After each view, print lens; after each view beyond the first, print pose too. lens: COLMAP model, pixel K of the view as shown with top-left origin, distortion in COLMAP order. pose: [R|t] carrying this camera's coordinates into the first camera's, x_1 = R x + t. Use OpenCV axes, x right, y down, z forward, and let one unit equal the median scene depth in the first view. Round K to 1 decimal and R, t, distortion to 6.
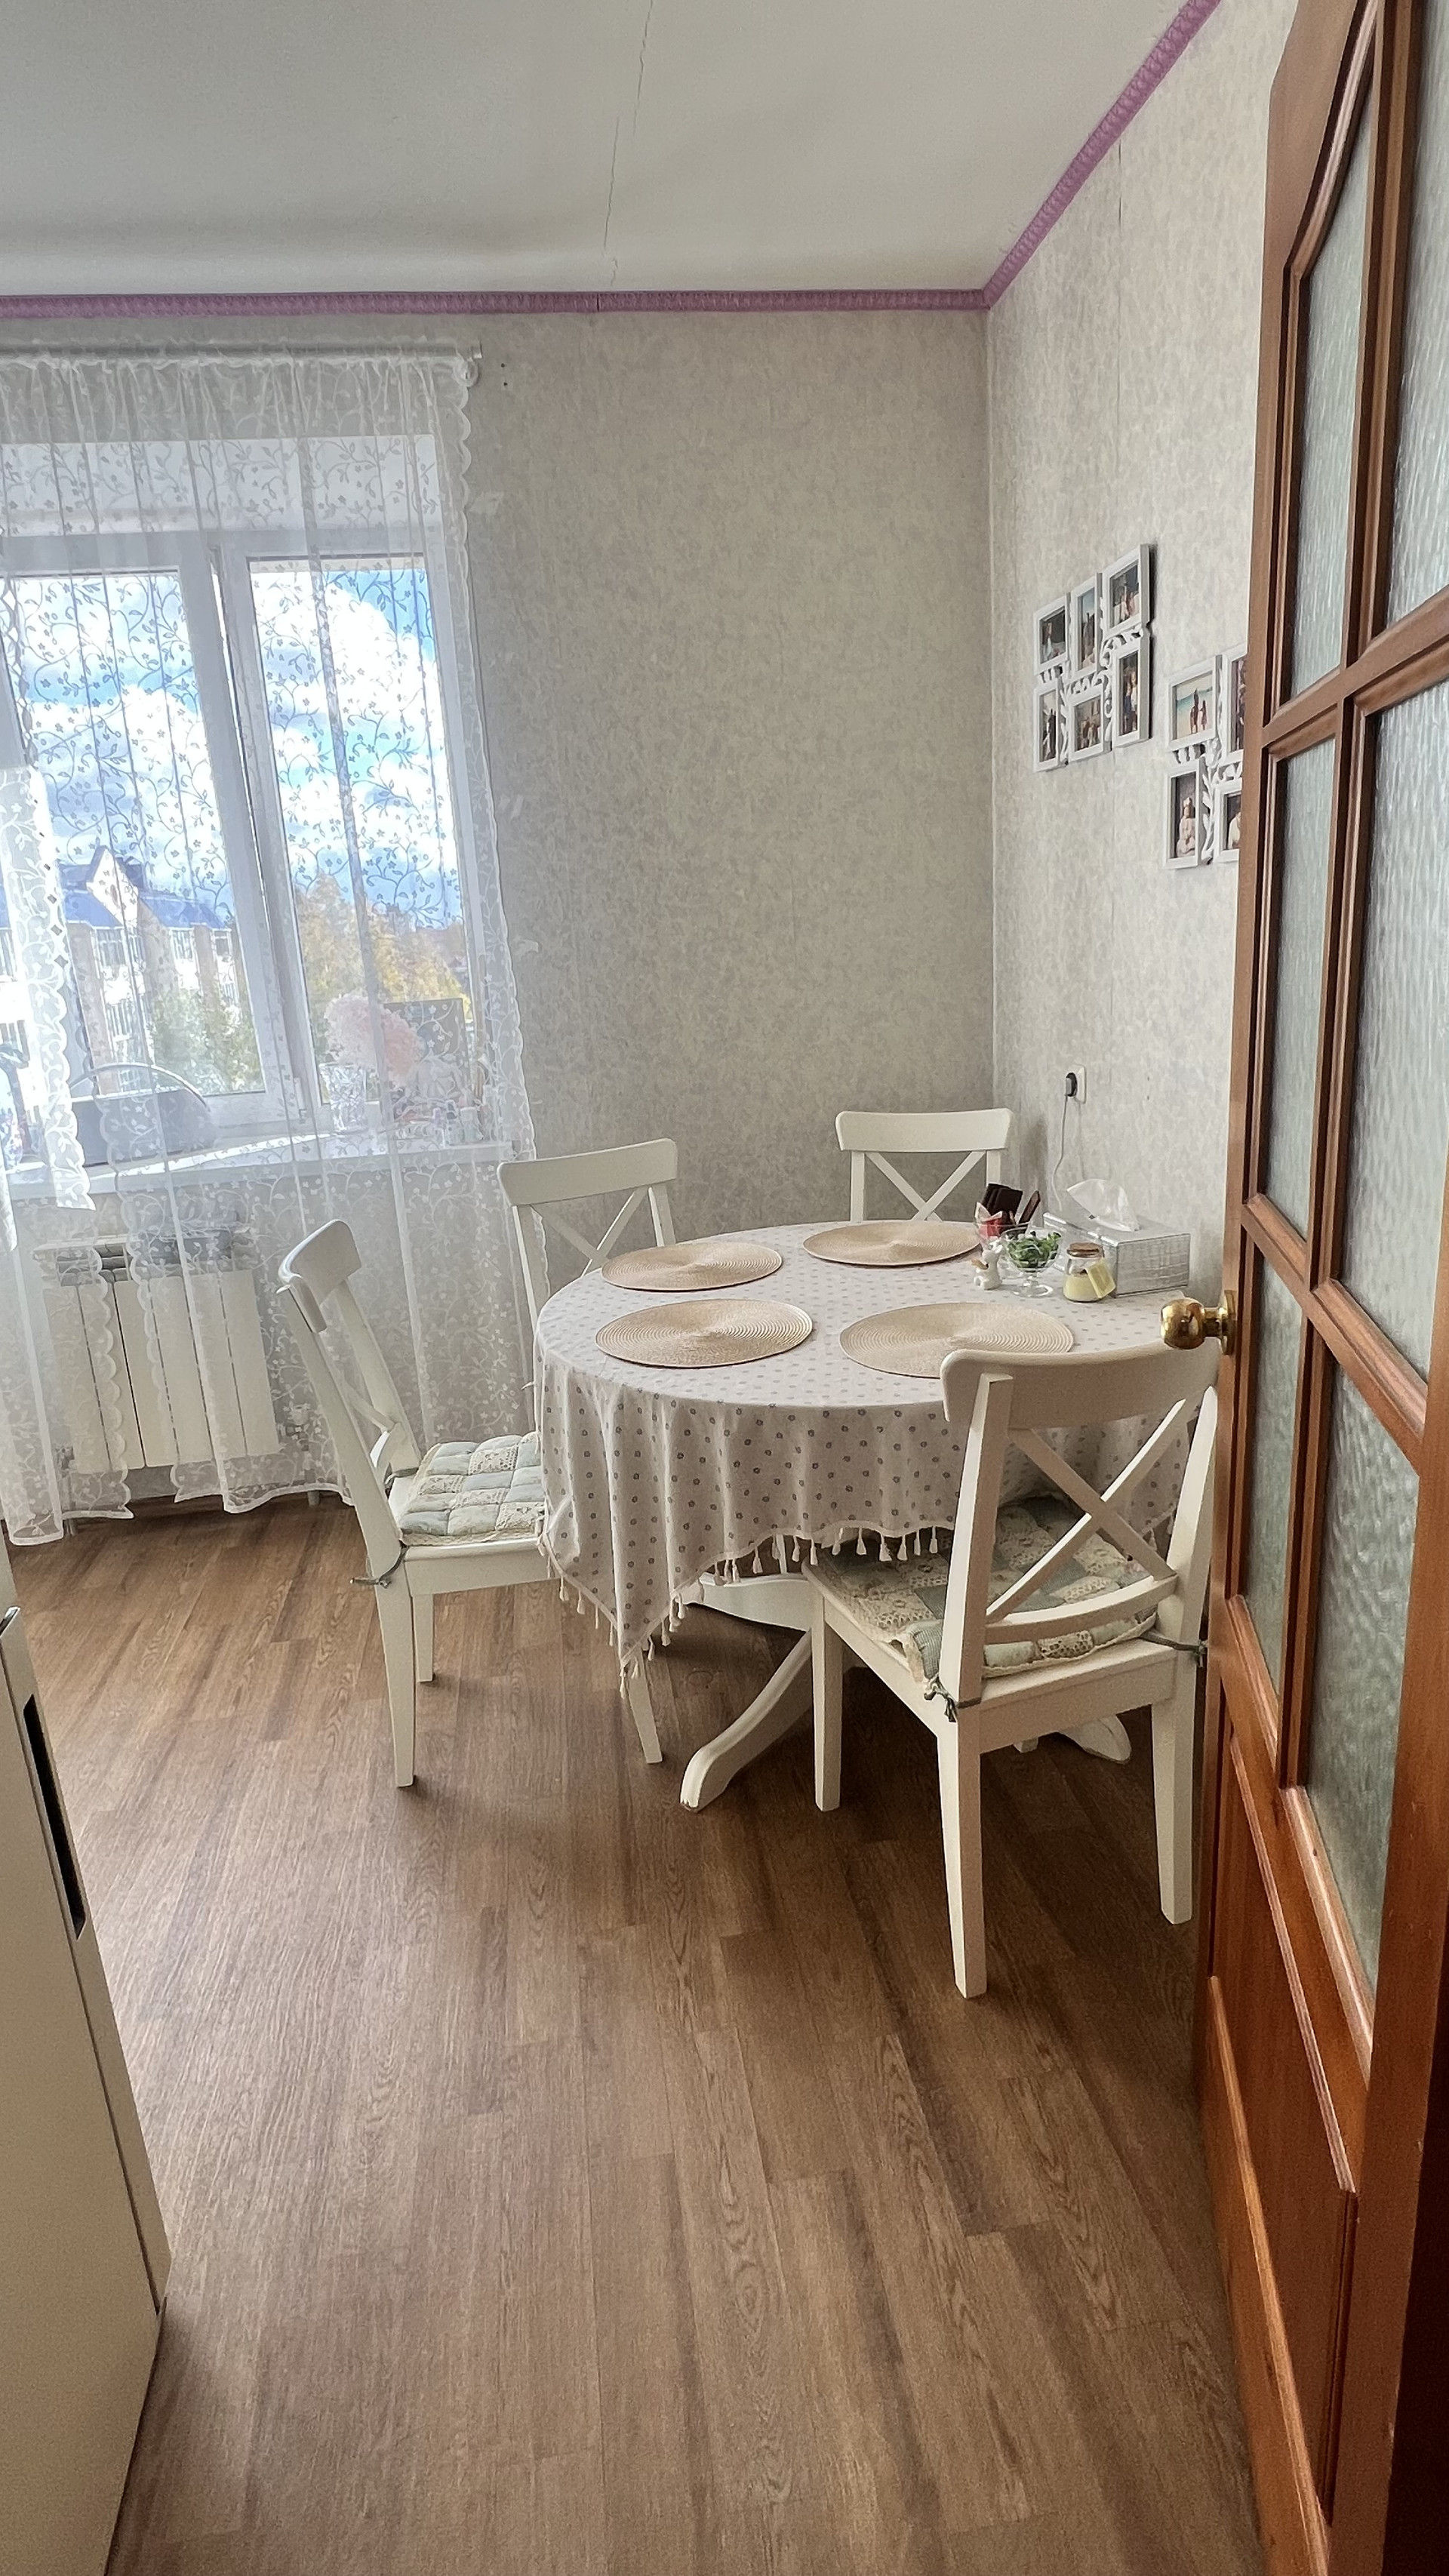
lens RADIAL K [[1321.9, 0, 724.7], [0, 1321.9, 1291.1], [0, 0, 1]] dist [-0.022202, 0.001539]
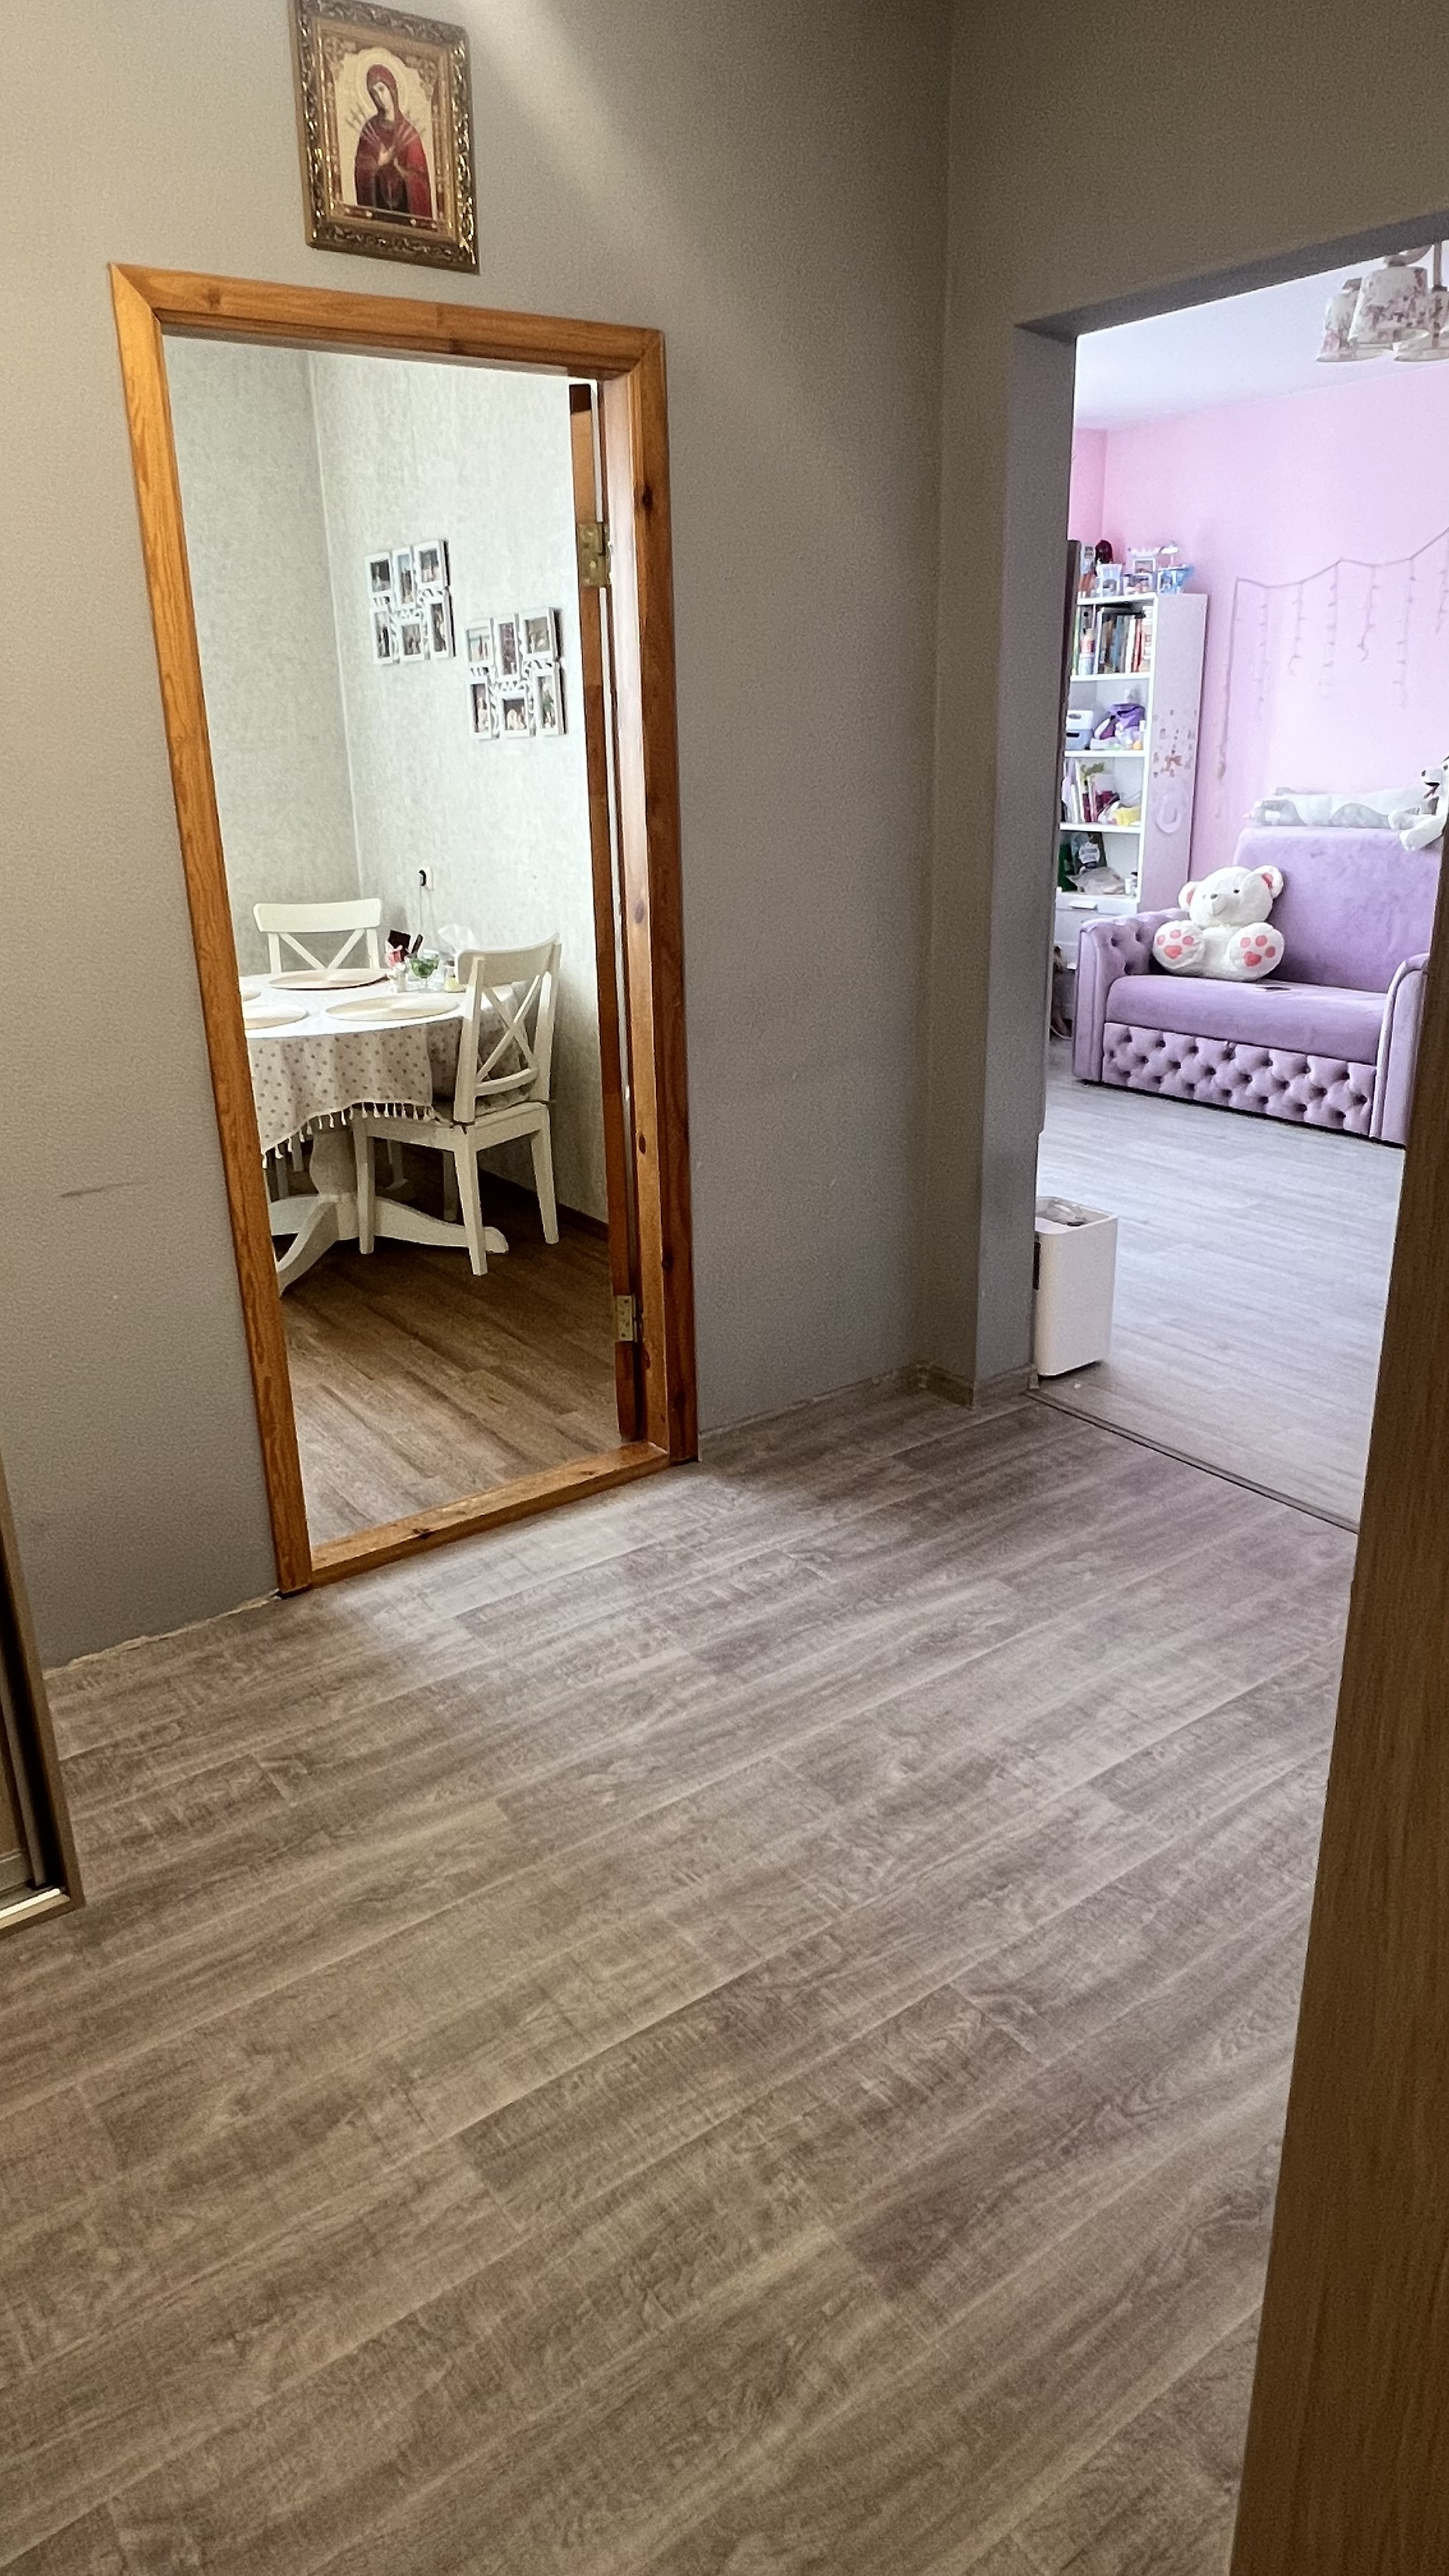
lens RADIAL K [[1589.7, 0, 725.9], [0, 1589.7, 1284.7], [0, 0, 1]] dist [0.000020, -0.000050]
pose [[0.881809, -0.119949, 0.456098, -0.353269], [0.098004, 0.992609, 0.071567, 0.233992], [-0.461312, -0.018408, 0.887047, -0.874567]]
